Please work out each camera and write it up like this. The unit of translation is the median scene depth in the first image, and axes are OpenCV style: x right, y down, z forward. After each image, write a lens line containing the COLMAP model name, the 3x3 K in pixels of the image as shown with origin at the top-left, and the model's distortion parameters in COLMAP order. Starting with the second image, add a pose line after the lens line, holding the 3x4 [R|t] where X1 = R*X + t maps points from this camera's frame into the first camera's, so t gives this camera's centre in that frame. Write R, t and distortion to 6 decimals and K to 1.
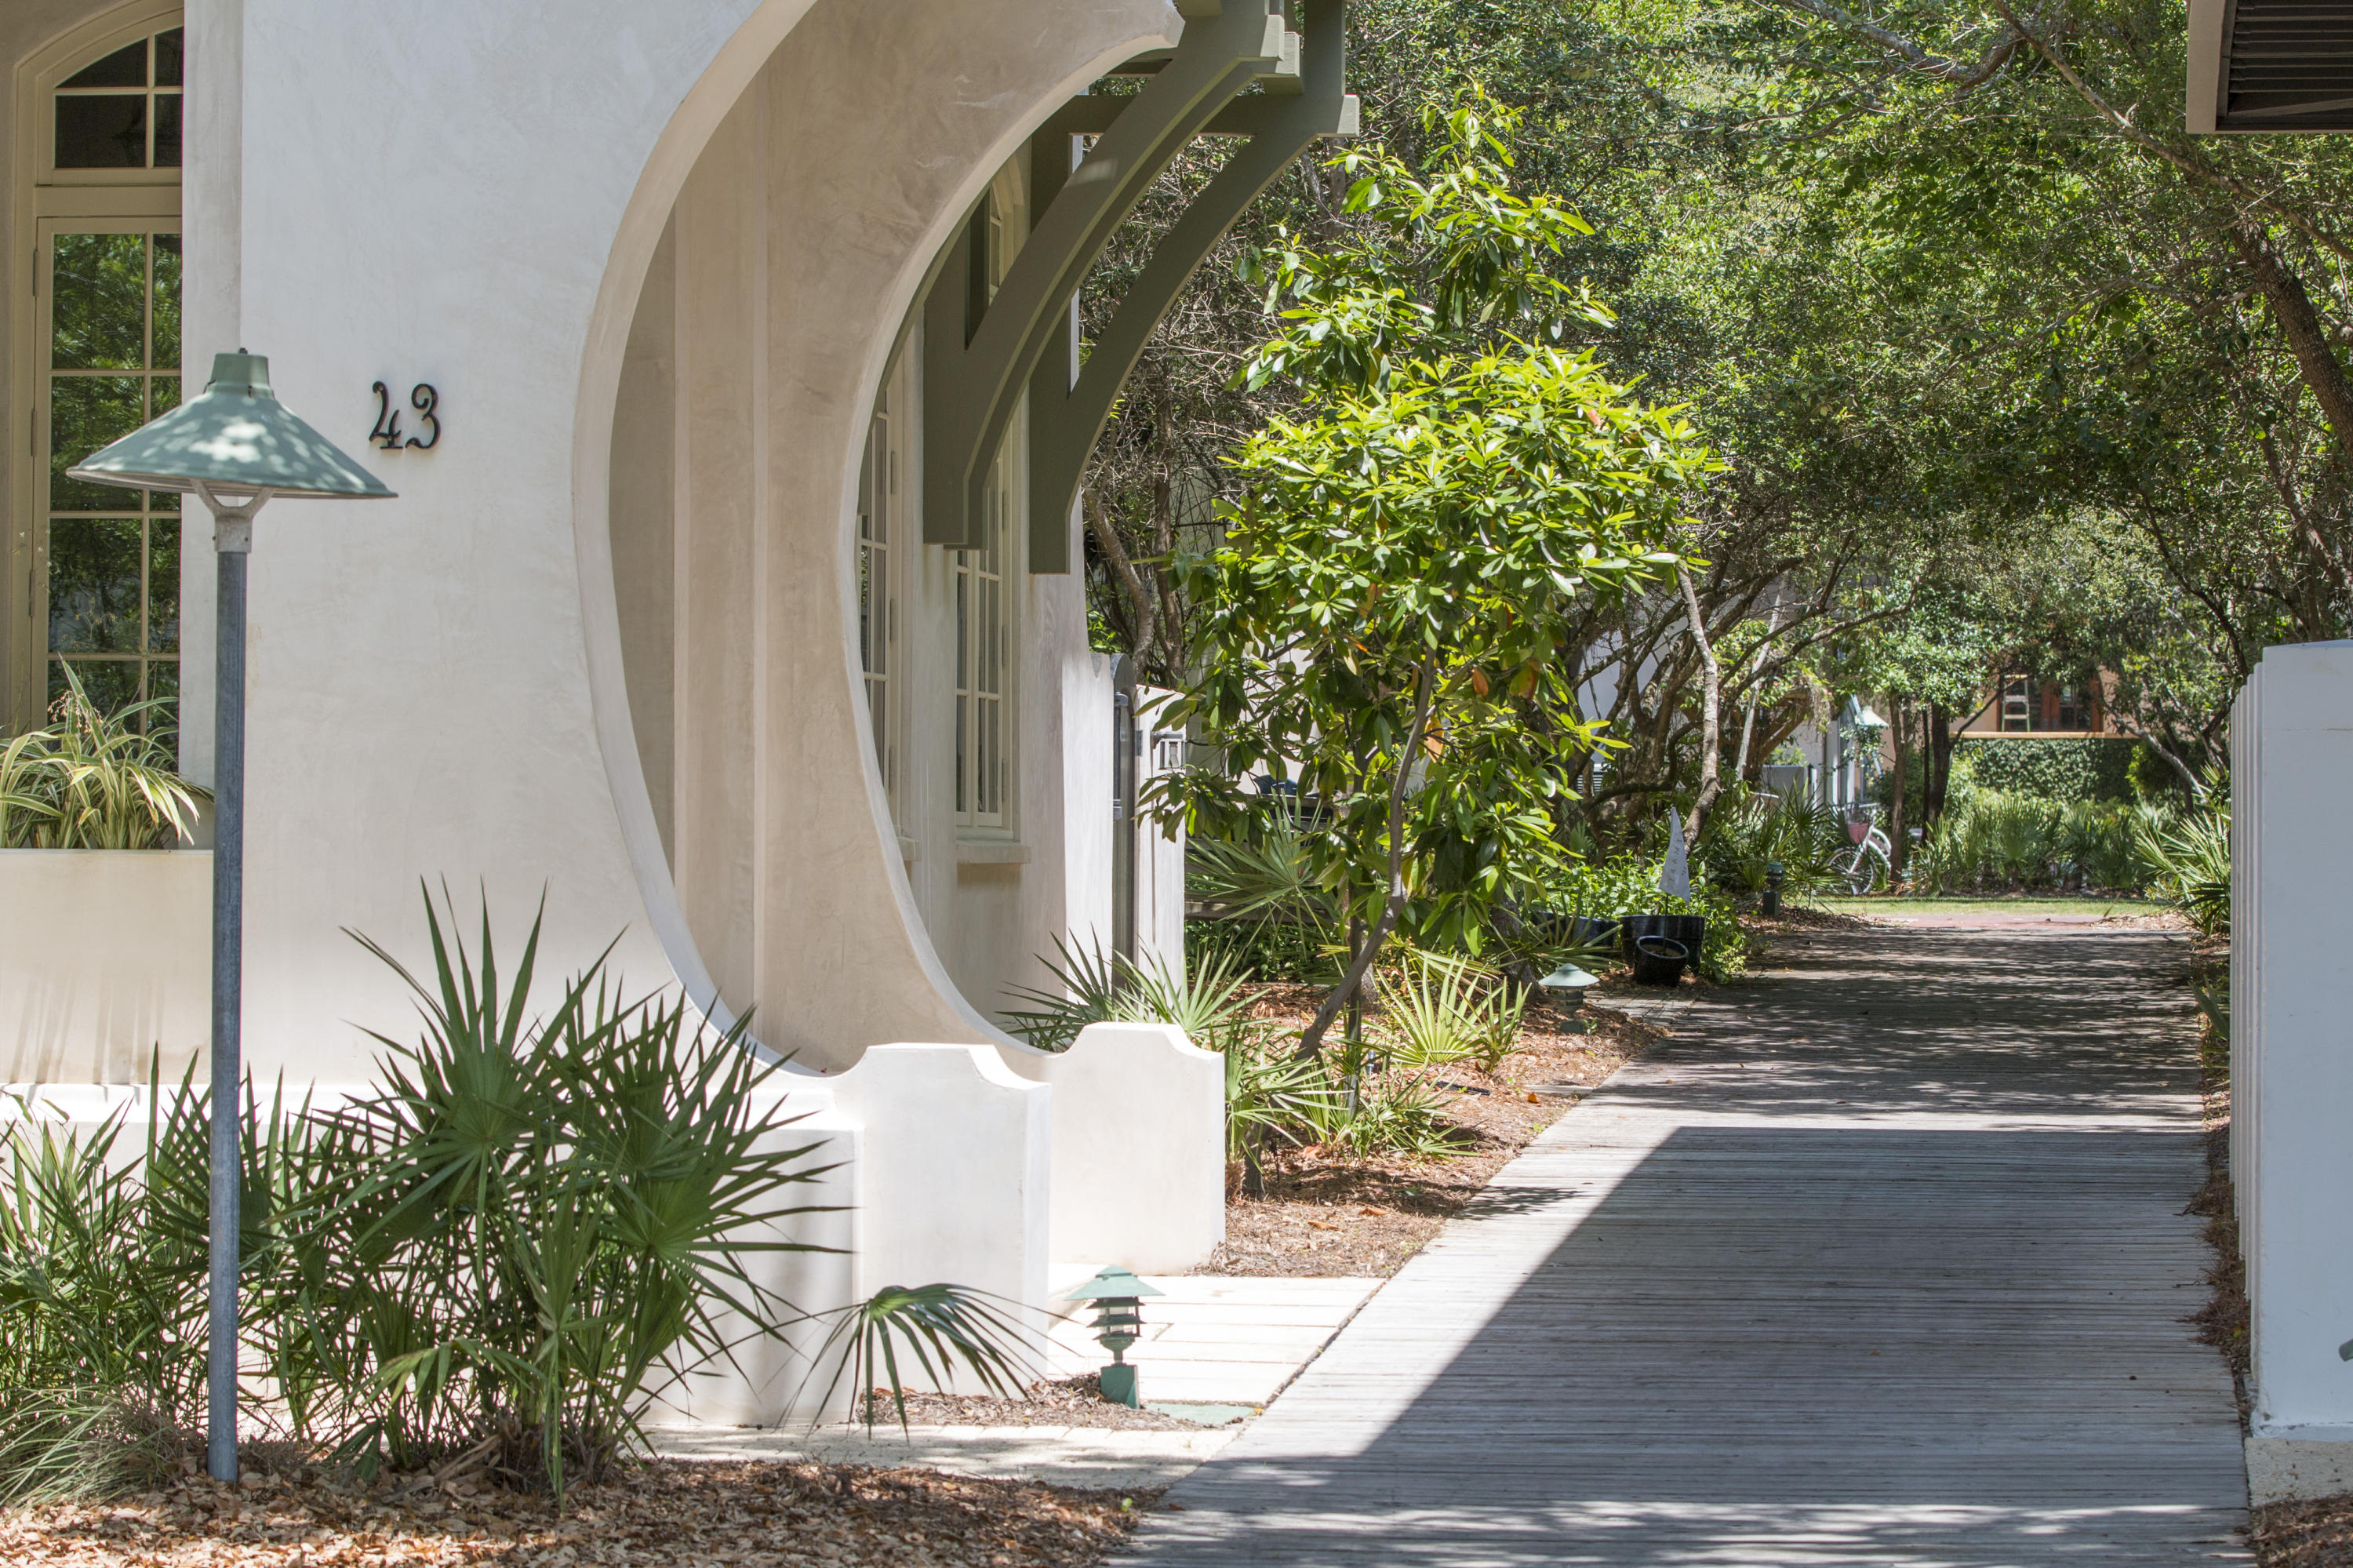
lens RADIAL K [[8679.9, 0, 1176.5], [0, 8679.9, 783.8], [0, 0, 1]] dist [-0.014410, 0.000000]
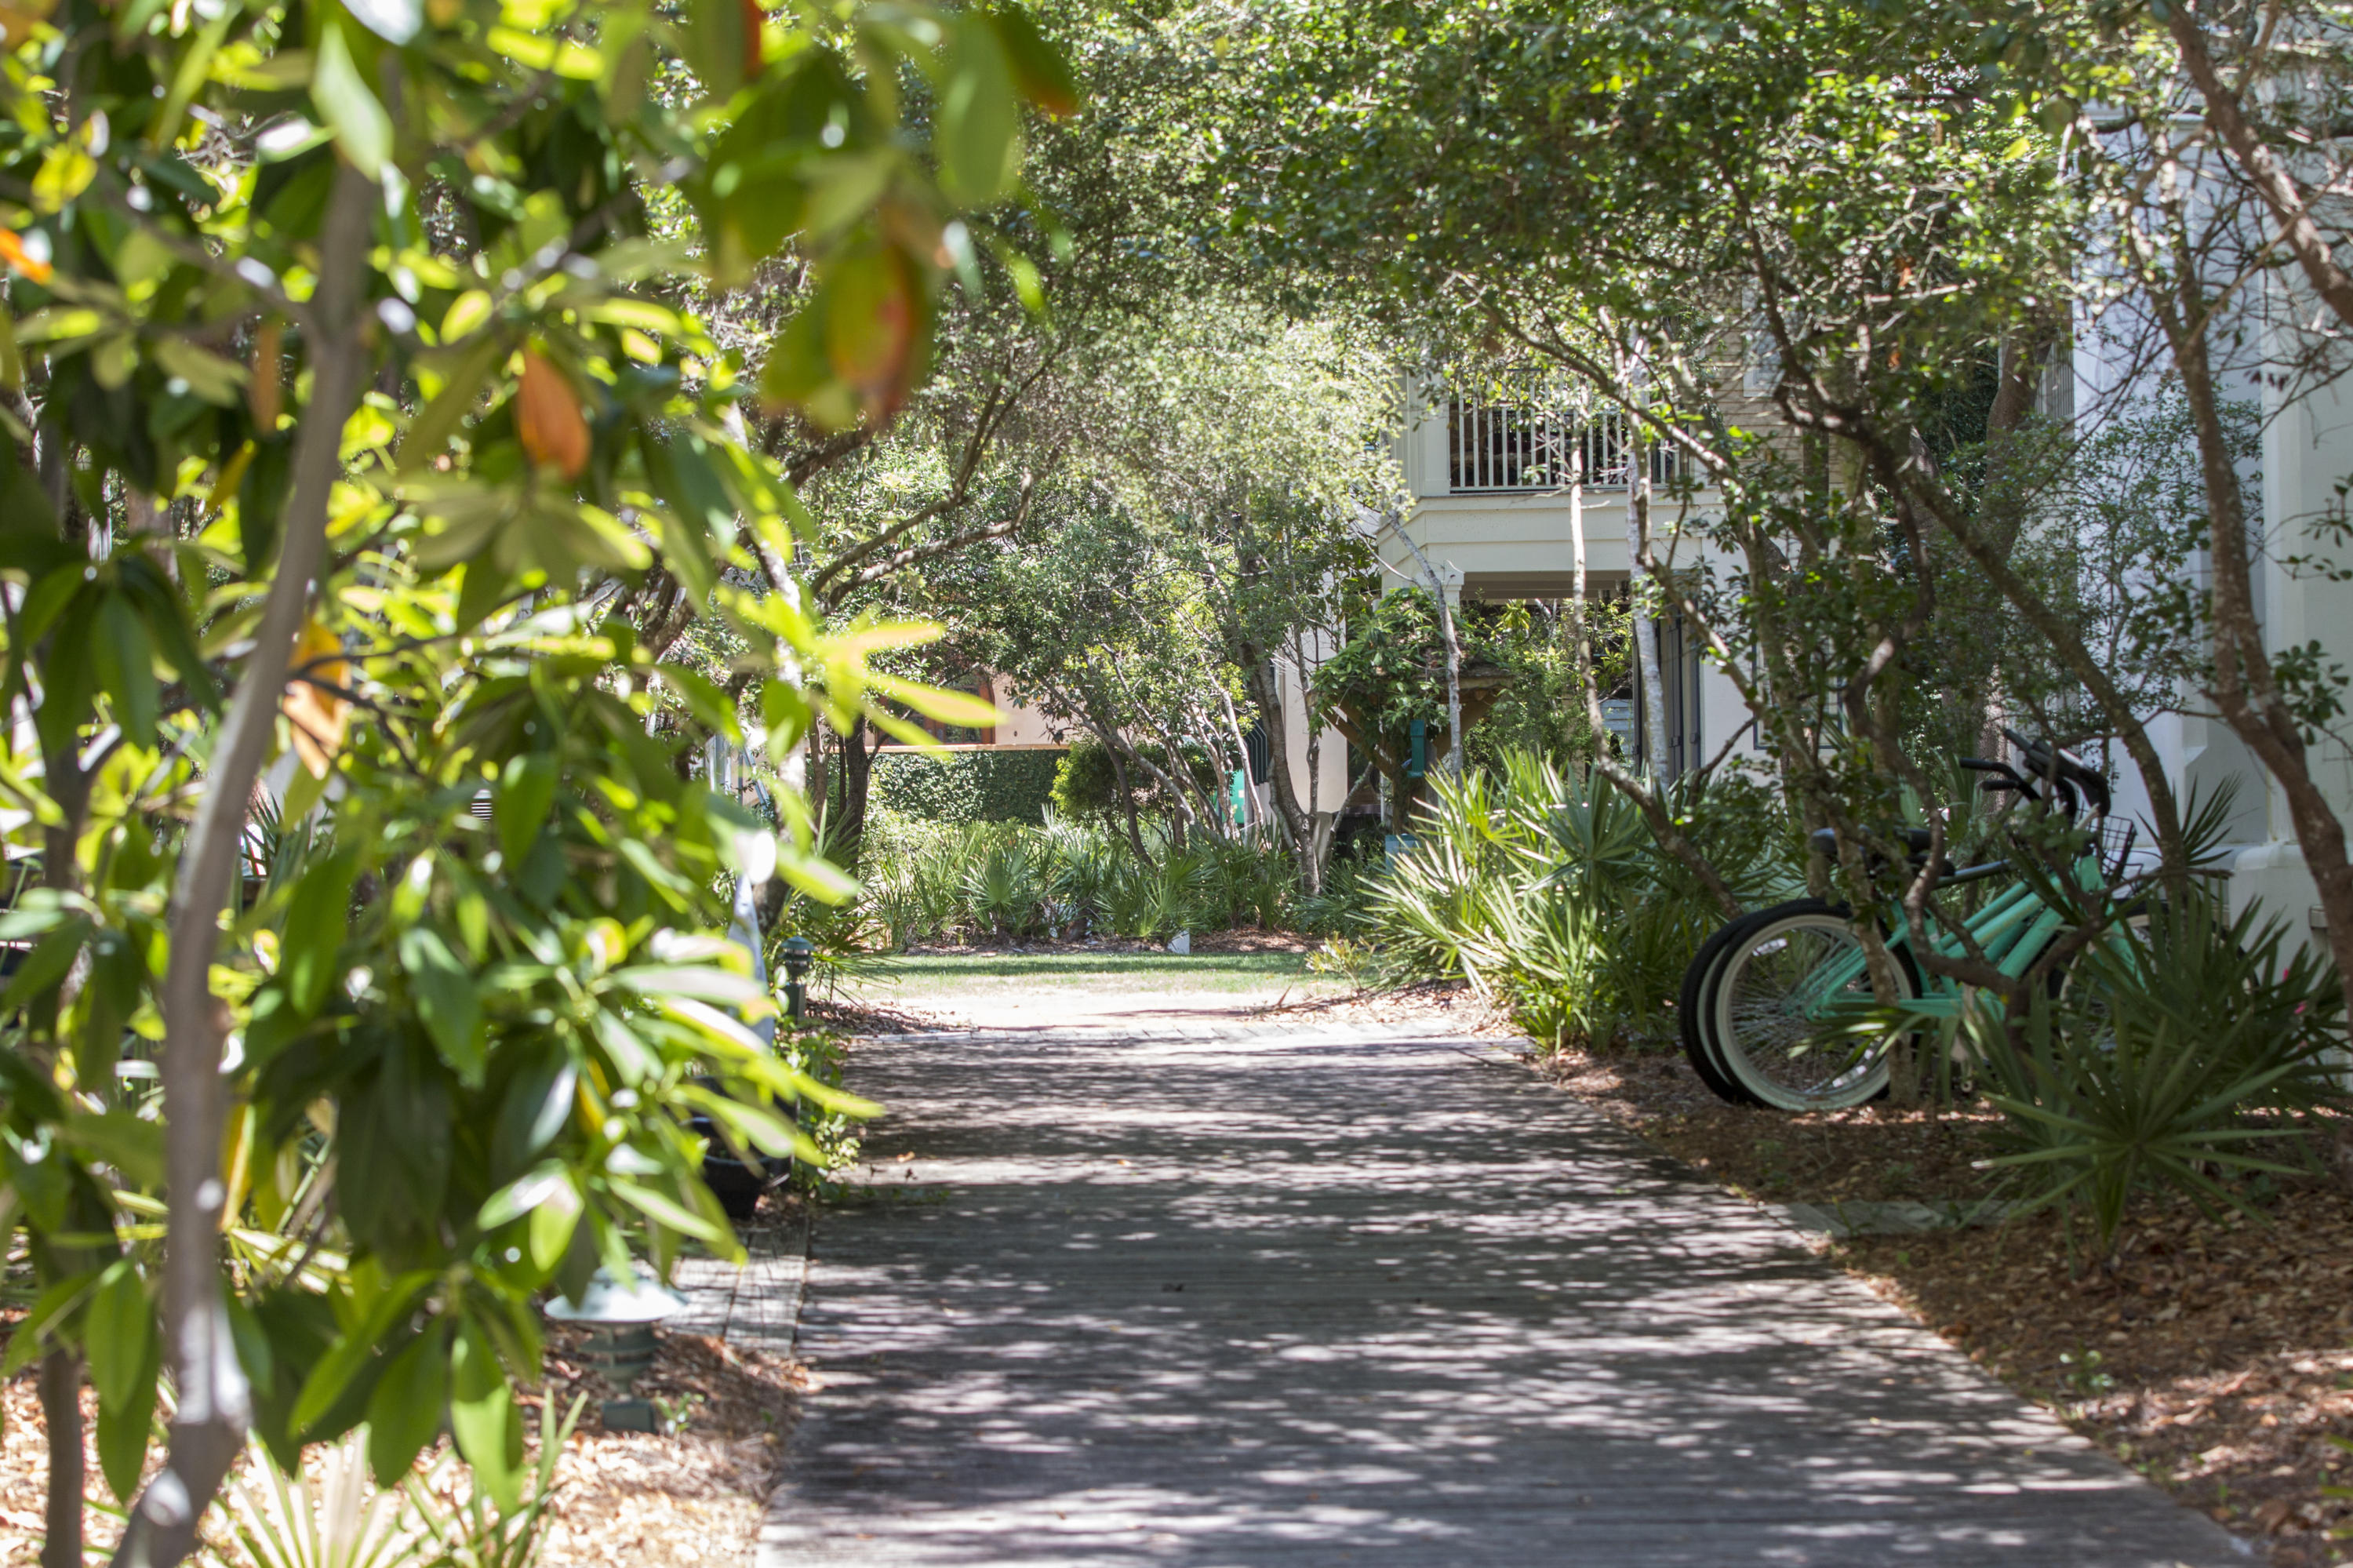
lens RADIAL K [[7591.0, 0, 1176.6], [0, 7591.0, 784.2], [0, 0, 1]] dist [0.010594, 0.000000]
pose [[0.987894, -0.010888, 0.154746, 0.006431], [0.011362, 0.999933, -0.002174, -0.000050], [-0.154712, 0.003906, 0.987952, 0.243280]]
